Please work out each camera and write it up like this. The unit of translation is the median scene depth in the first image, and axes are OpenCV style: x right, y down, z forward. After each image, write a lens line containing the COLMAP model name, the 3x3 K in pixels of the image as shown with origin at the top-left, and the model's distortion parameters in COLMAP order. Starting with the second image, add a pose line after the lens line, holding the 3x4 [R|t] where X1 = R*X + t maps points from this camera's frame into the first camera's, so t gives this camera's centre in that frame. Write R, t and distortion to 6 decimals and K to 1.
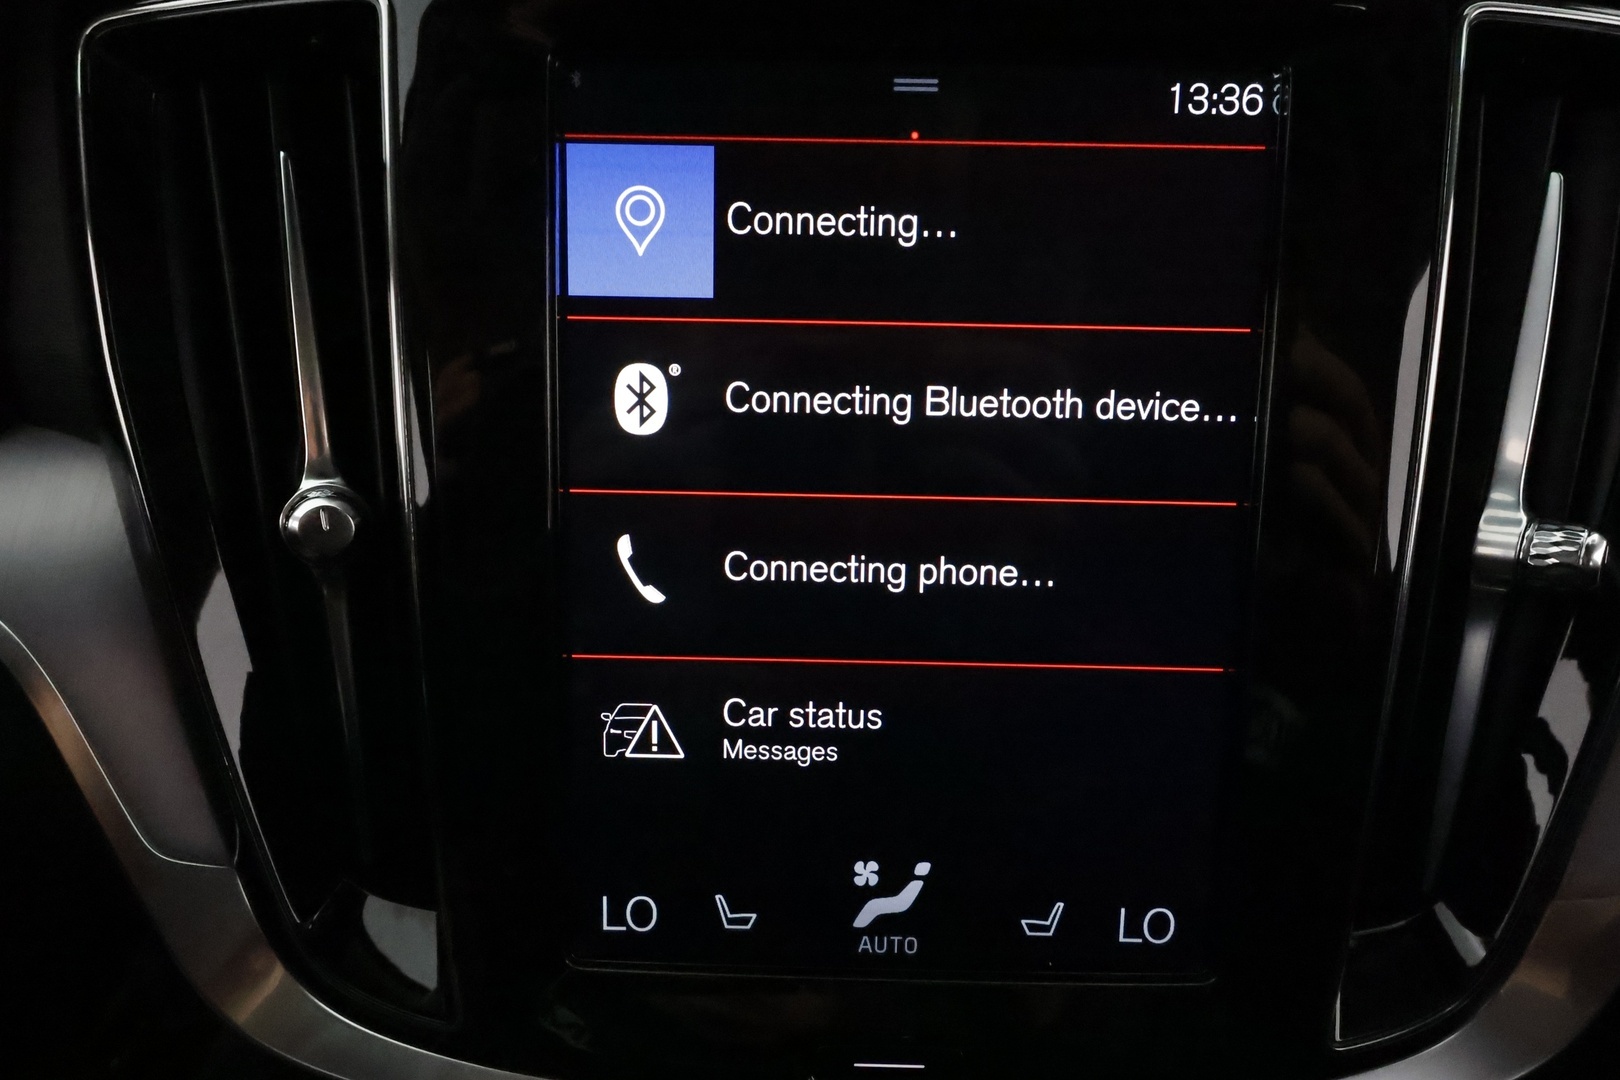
lens RADIAL K [[995.4, 0, 812.6], [0, 995.4, 576.7], [0, 0, 1]] dist [-0.000877, 0.000415]
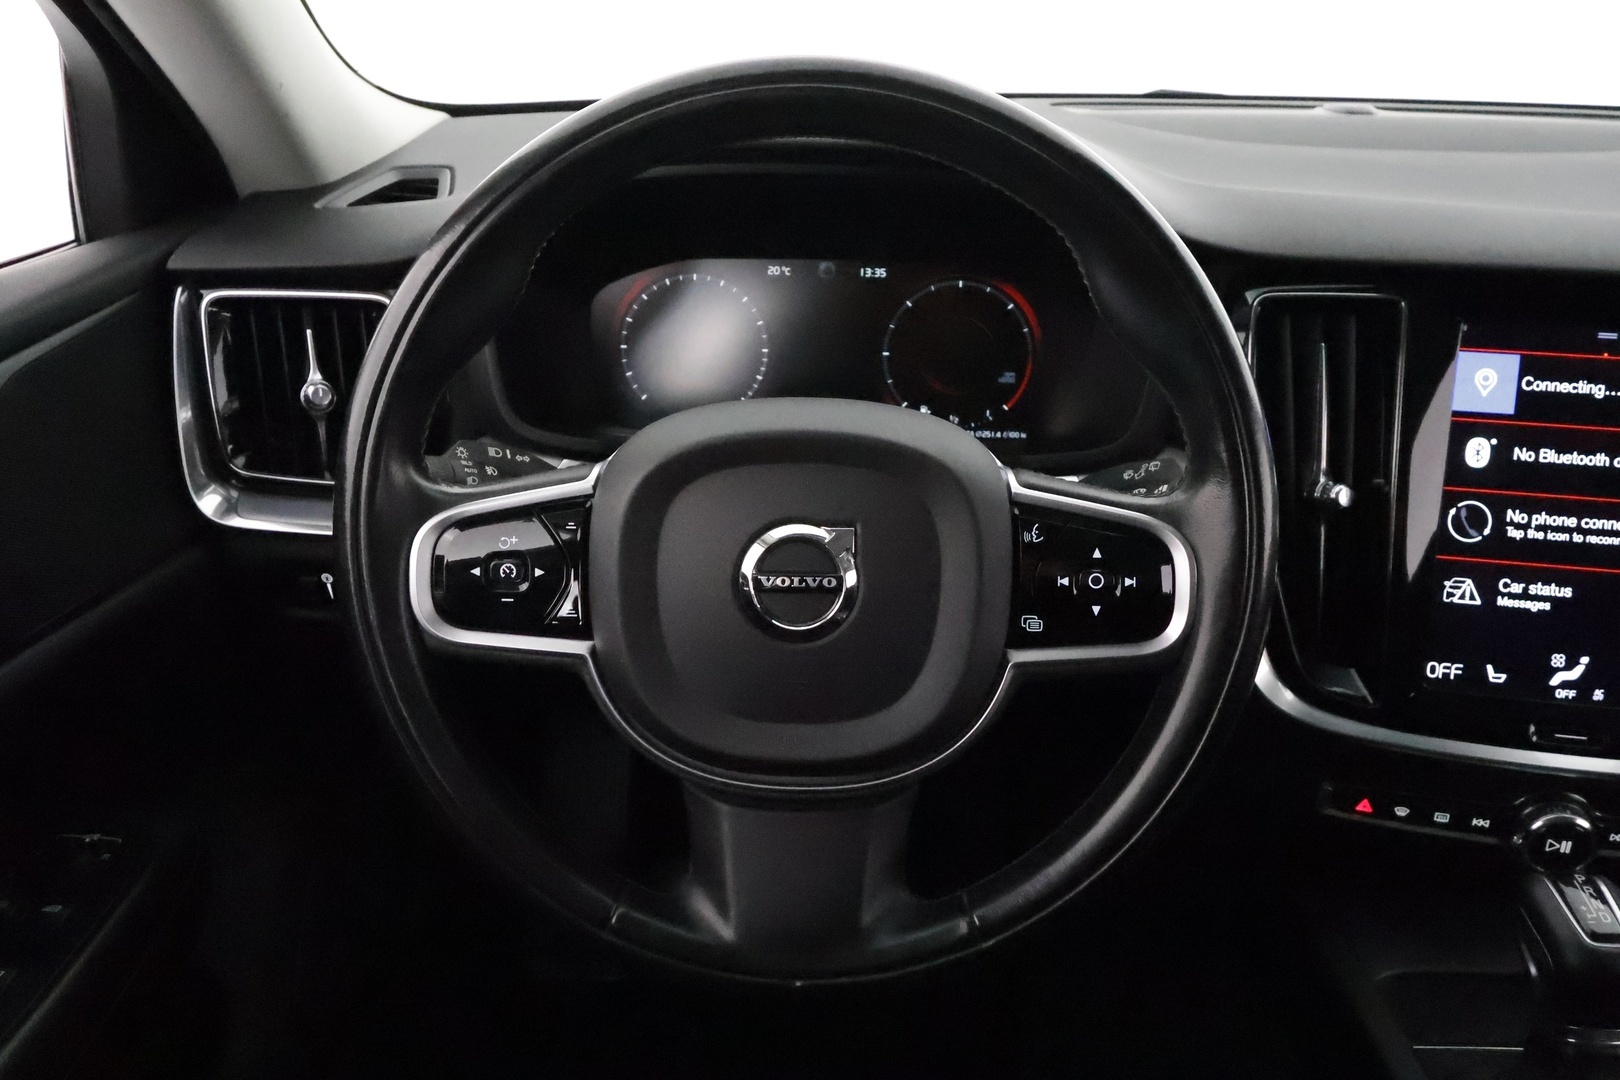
lens RADIAL K [[1288.3, 0, 810.0], [0, 1288.3, 540.0], [0, 0, 1]] dist [0.002636, 0.000856]
pose [[0.989386, 0.065403, -0.129758, -1.345680], [-0.075224, 0.994543, -0.072288, 0.381975], [0.124322, 0.081282, 0.988907, -2.283734]]
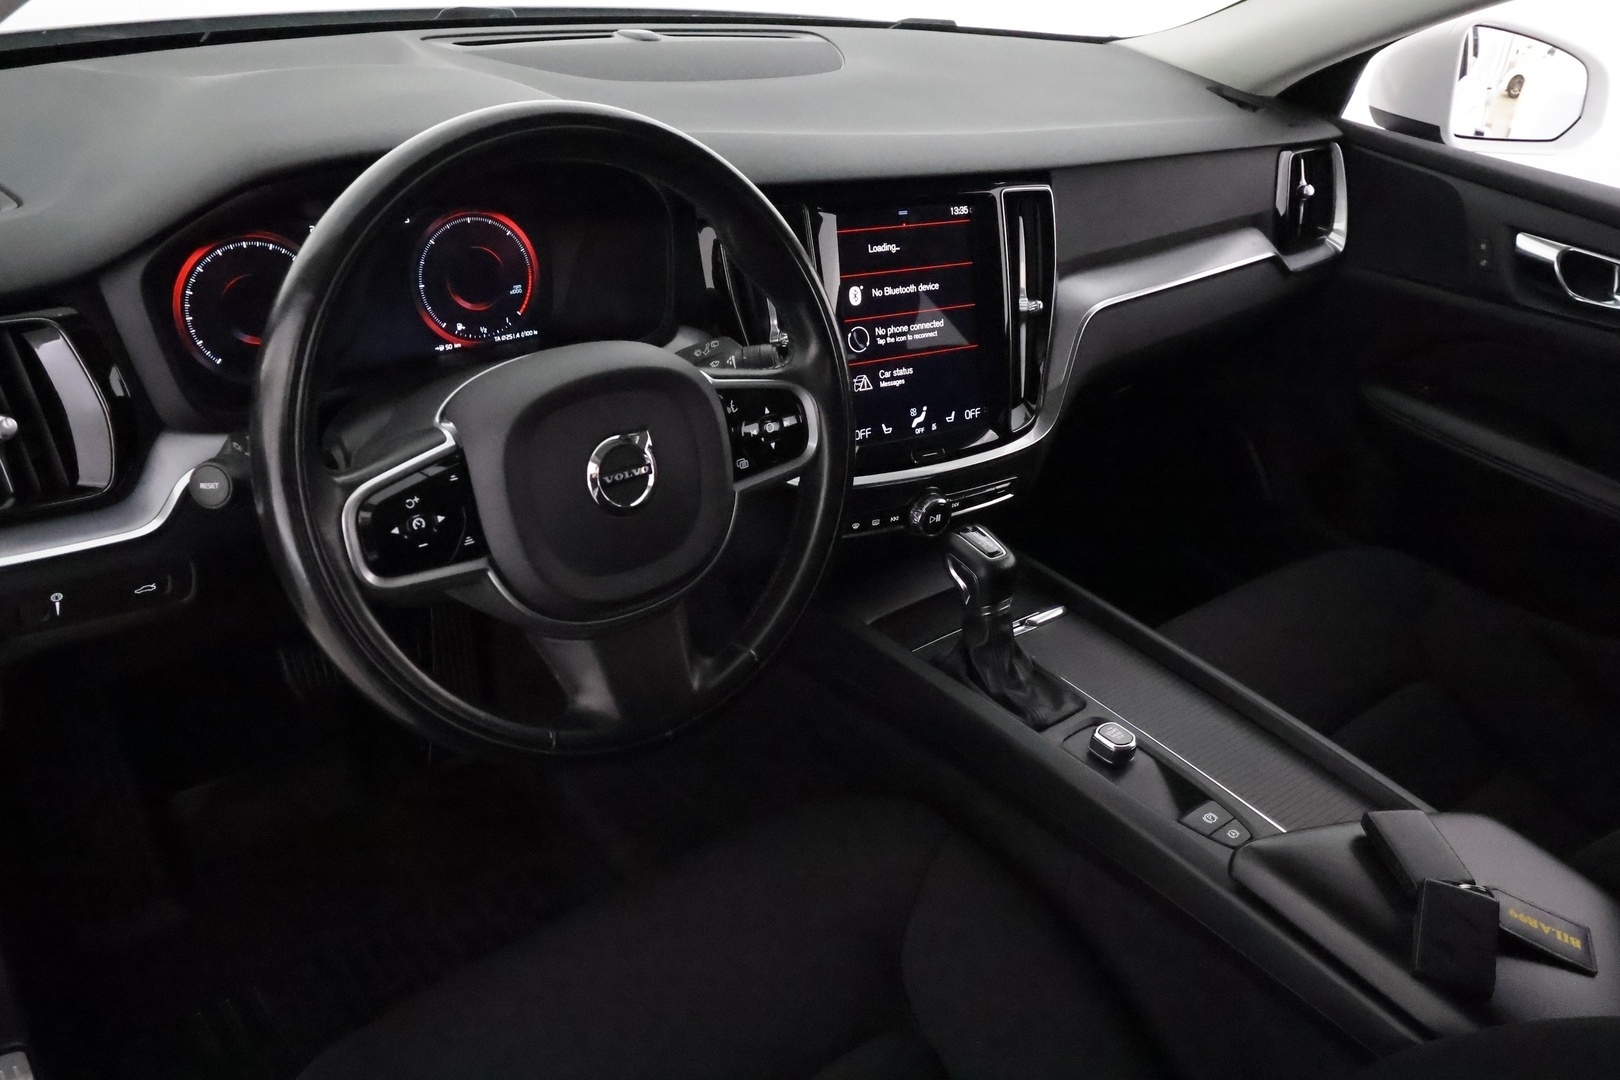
lens RADIAL K [[1288.3, 0, 810.0], [0, 1288.3, 540.0], [0, 0, 1]] dist [0.002636, 0.000856]
pose [[0.829665, -0.211593, 0.516608, -3.082776], [0.182147, 0.977347, 0.107777, 0.178513], [-0.527710, 0.004679, 0.849411, -3.149574]]
